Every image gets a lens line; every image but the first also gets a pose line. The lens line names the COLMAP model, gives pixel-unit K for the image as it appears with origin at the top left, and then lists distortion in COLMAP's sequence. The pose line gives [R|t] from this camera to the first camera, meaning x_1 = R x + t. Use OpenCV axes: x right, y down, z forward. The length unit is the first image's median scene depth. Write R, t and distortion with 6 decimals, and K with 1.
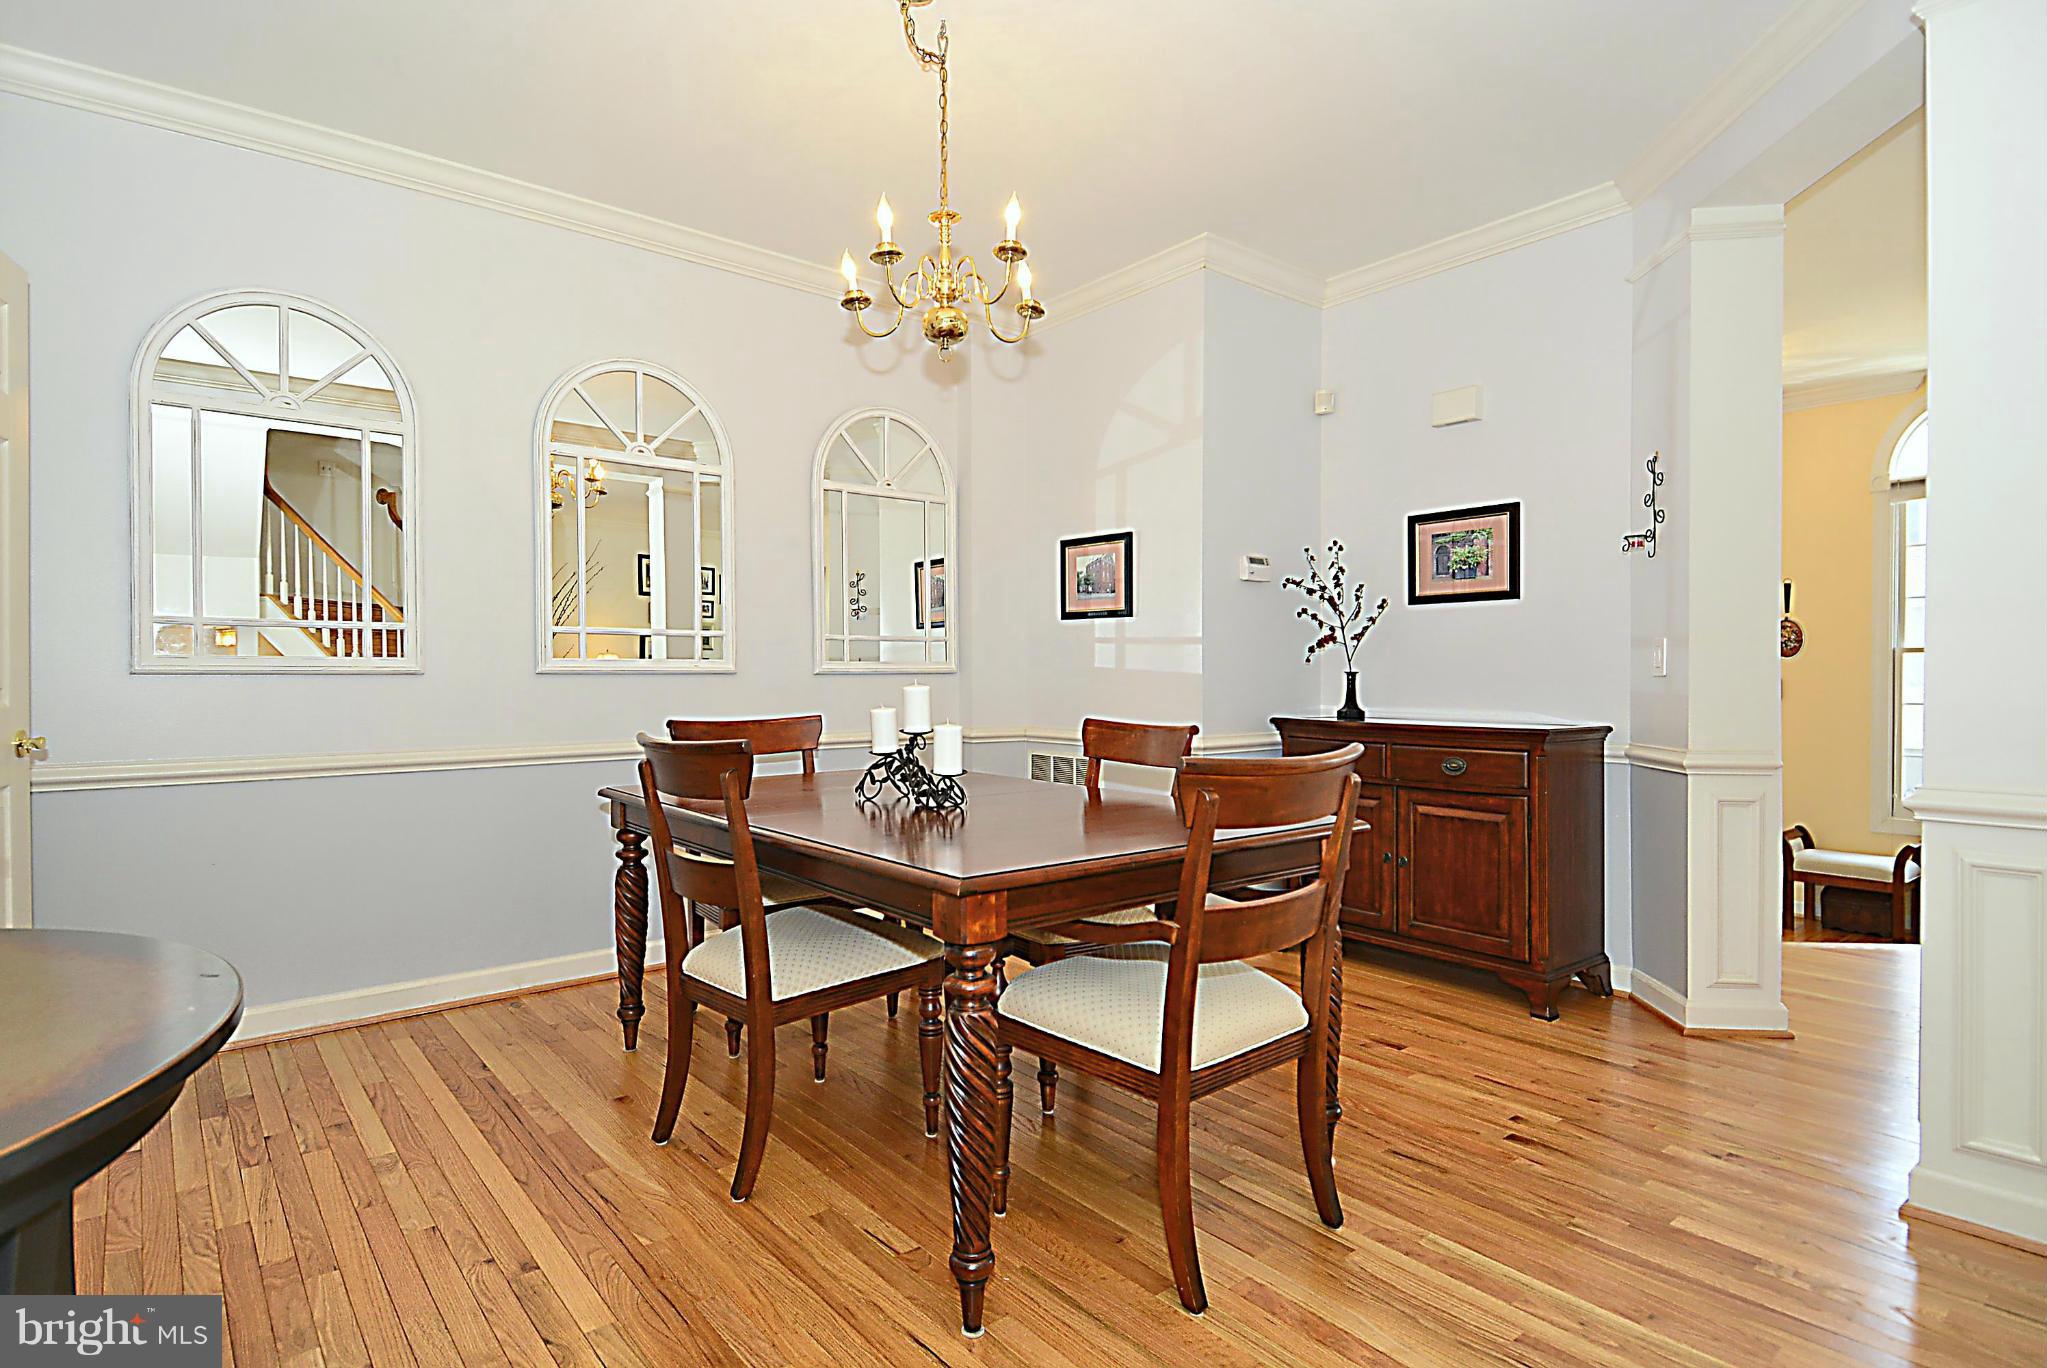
lens RADIAL K [[1067.7, 0, 1041.9], [0, 1067.7, 687.2], [0, 0, 1]] dist [0.010255, -0.012459]
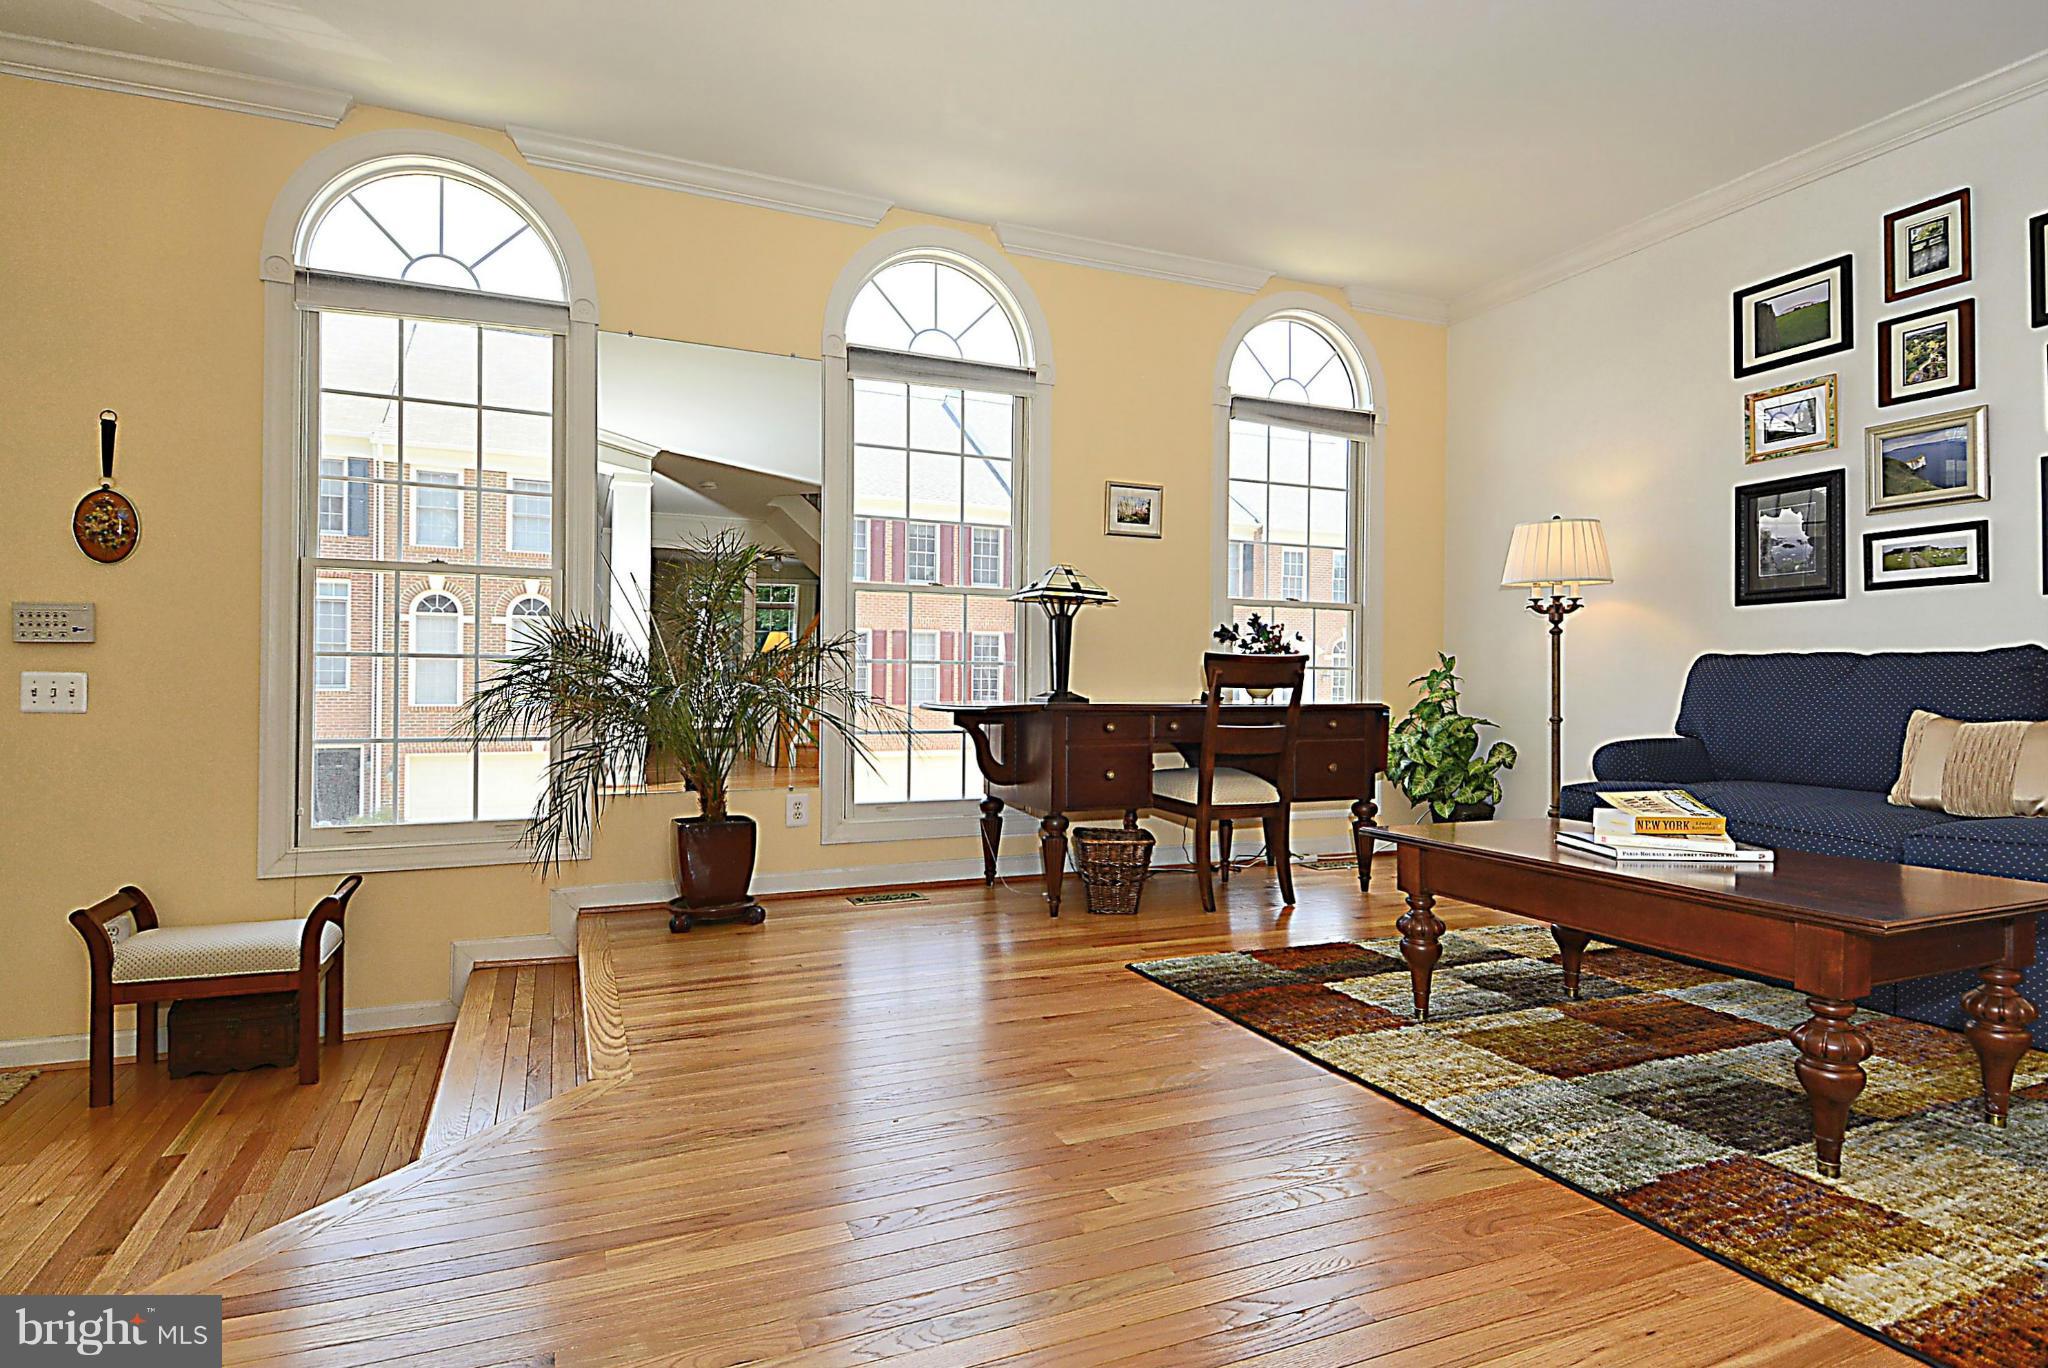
lens RADIAL K [[1068.2, 0, 1005.6], [0, 1068.2, 684.3], [0, 0, 1]] dist [0.010255, -0.012459]
pose [[0.279336, 0.008900, 0.960152, 0.484130], [-0.002079, 0.999960, -0.008664, 0.051033], [-0.960191, 0.000424, 0.279343, 0.658647]]
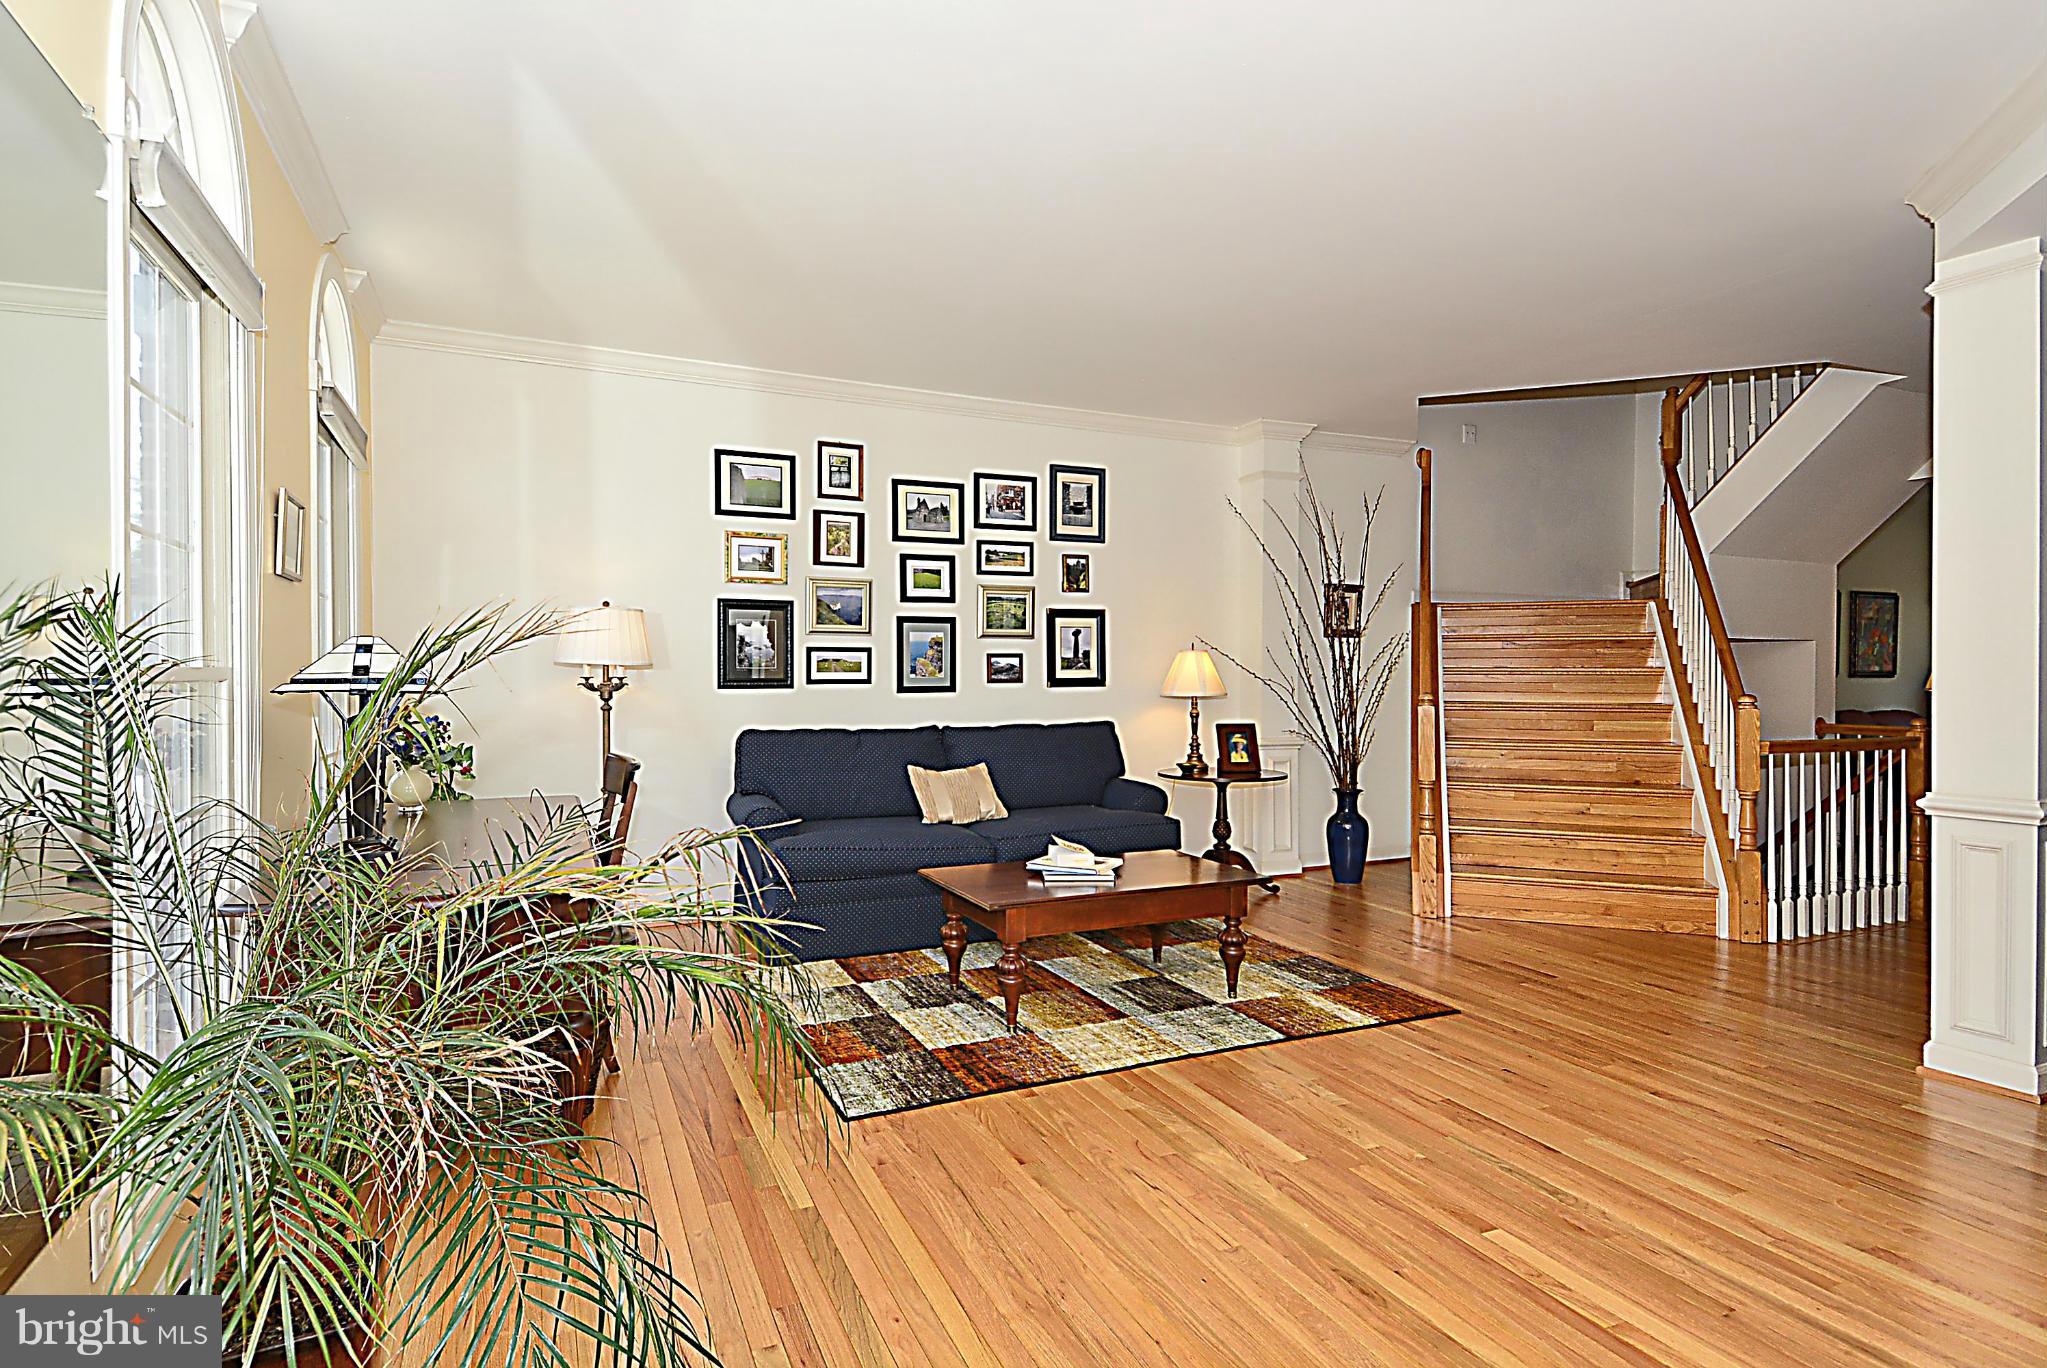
lens RADIAL K [[1067.7, 0, 1009.8], [0, 1067.7, 677.3], [0, 0, 1]] dist [0.010255, -0.012459]
pose [[-0.973081, -0.002191, 0.230455, 0.940257], [0.000978, 0.999907, 0.013633, -0.053987], [-0.230463, 0.013492, -0.972988, 1.407052]]
